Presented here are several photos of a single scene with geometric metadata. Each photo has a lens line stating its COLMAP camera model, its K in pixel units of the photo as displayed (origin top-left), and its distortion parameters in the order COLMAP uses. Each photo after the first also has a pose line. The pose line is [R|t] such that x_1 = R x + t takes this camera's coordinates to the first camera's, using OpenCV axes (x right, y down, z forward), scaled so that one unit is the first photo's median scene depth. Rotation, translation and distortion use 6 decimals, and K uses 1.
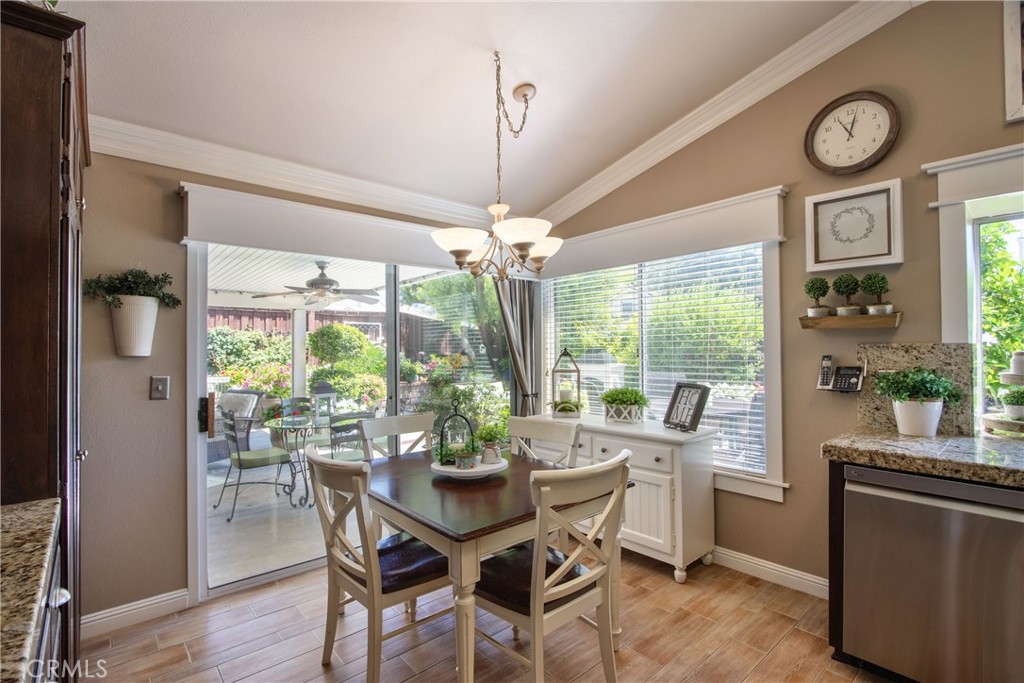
lens RADIAL K [[471.7, 0, 494.9], [0, 471.7, 343.3], [0, 0, 1]] dist [-0.013992, 0.000240]
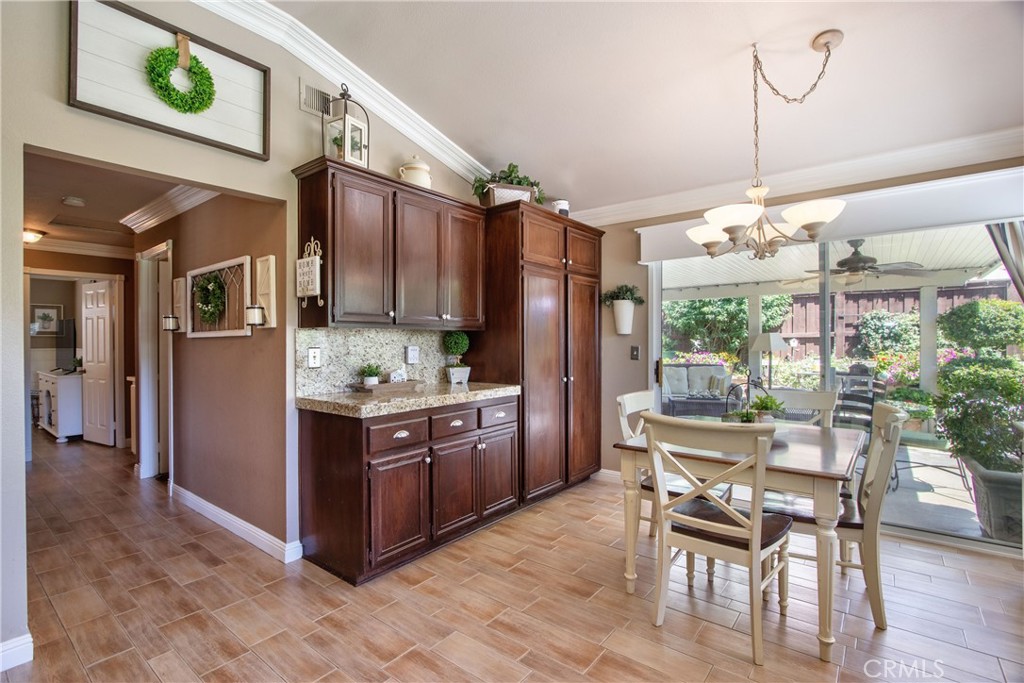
lens RADIAL K [[471.7, 0, 511.0], [0, 471.7, 343.7], [0, 0, 1]] dist [-0.013992, 0.000240]
pose [[0.193661, 0.010249, -0.981015, 0.811791], [0.015456, 0.999789, 0.013496, 0.031156], [0.980947, -0.017776, 0.193462, 0.210163]]
